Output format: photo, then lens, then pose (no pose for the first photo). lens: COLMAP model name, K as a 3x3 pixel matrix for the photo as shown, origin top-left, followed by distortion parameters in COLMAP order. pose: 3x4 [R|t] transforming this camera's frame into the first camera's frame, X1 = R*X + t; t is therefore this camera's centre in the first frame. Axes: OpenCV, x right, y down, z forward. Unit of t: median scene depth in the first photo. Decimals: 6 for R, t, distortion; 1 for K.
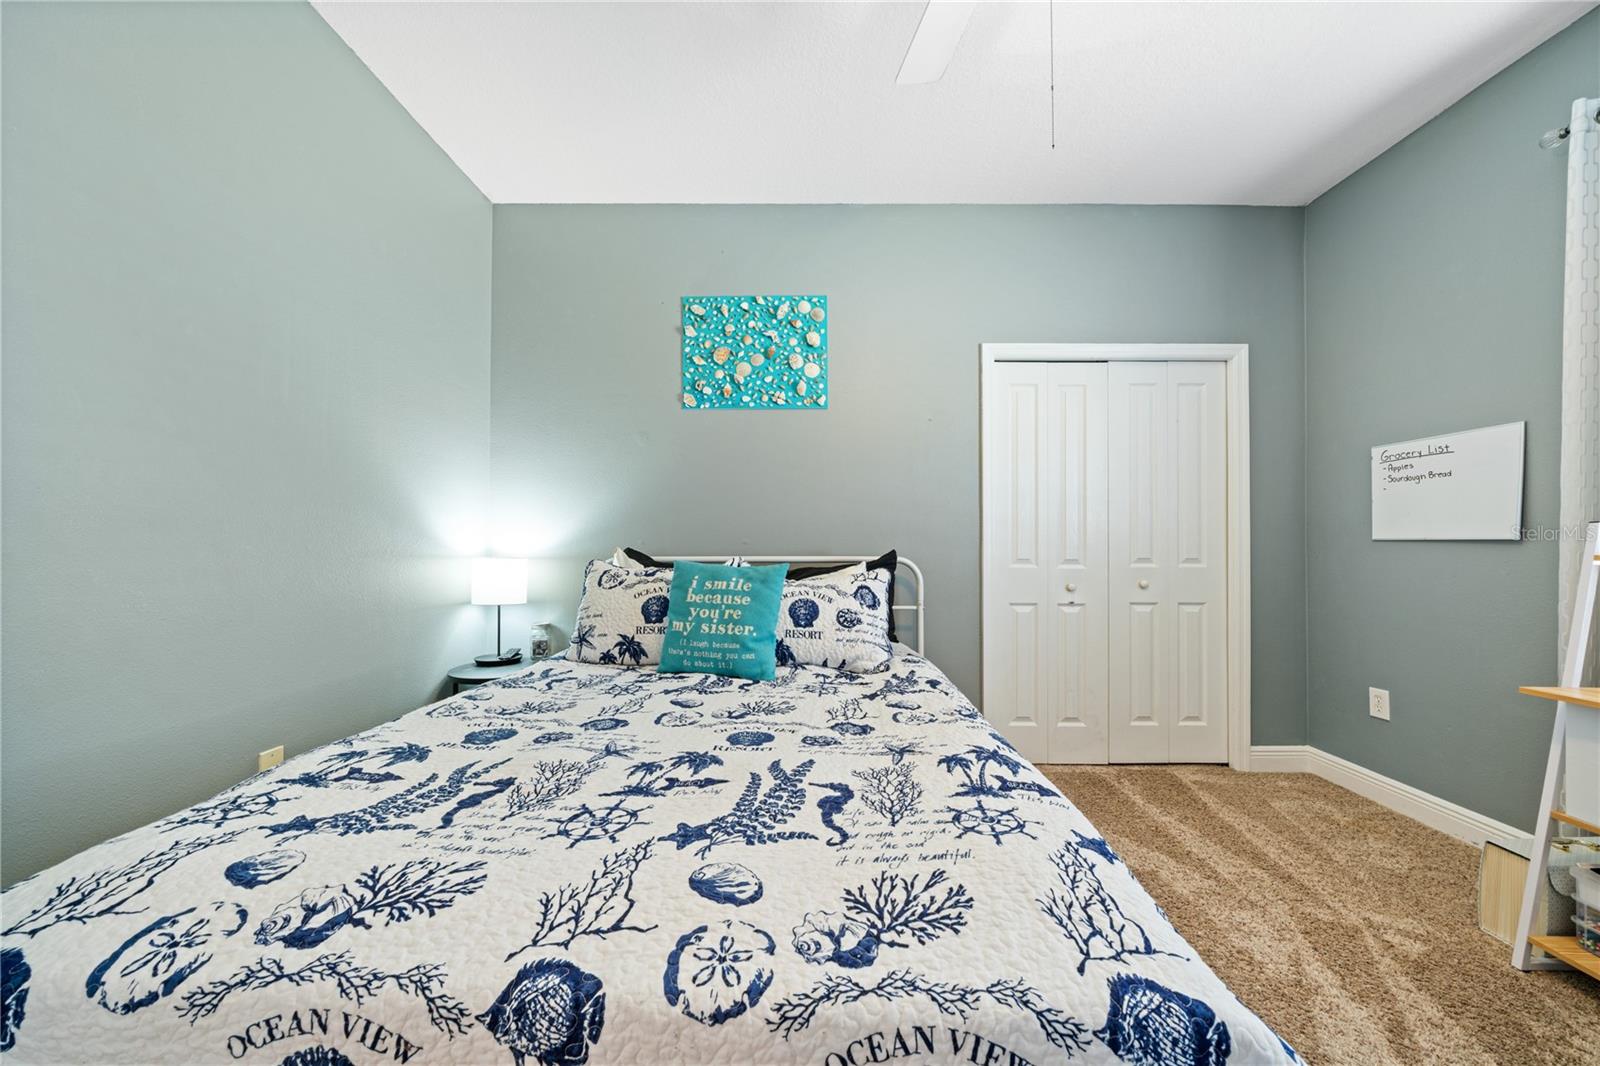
lens RADIAL K [[465.6, 0, 874.3], [0, 465.6, 541.5], [0, 0, 1]] dist [-0.008467, 0.000508]
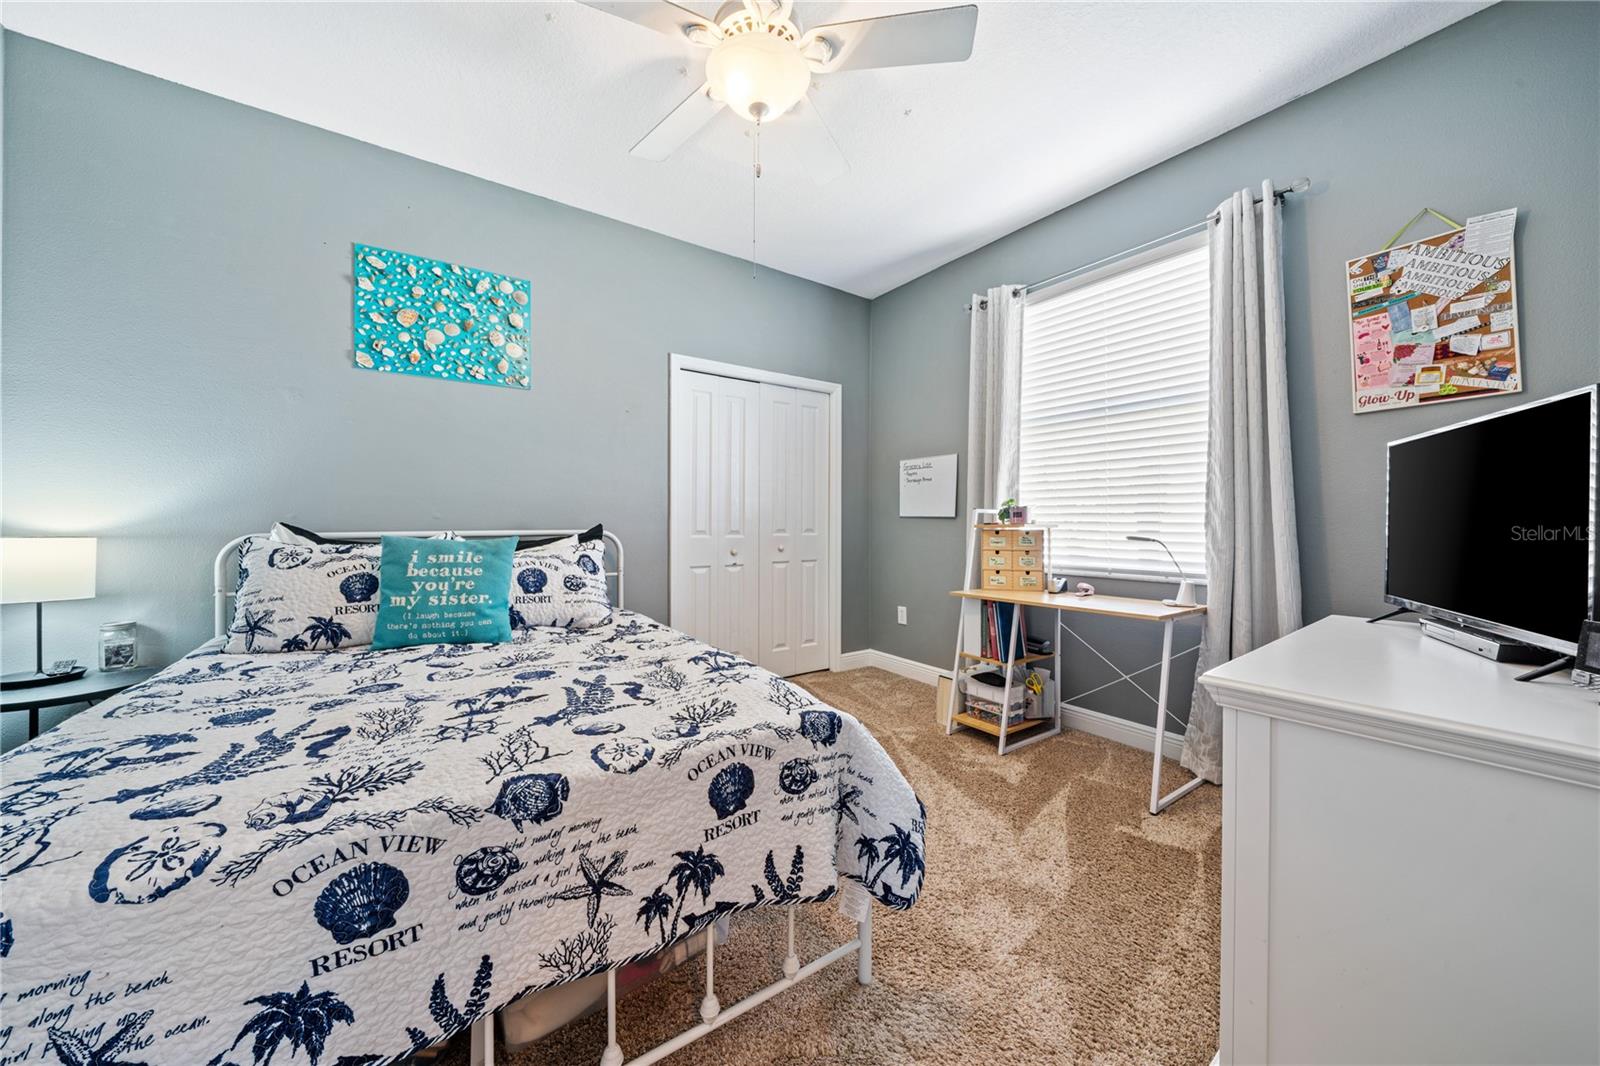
lens RADIAL K [[548.1, 0, 803.9], [0, 548.1, 520.0], [0, 0, 1]] dist [-0.006765, -0.000223]
pose [[0.810916, -0.000187, 0.585162, -0.489820], [-0.005792, 0.999948, 0.008347, -0.008155], [-0.585134, -0.010158, 0.810873, -0.553569]]
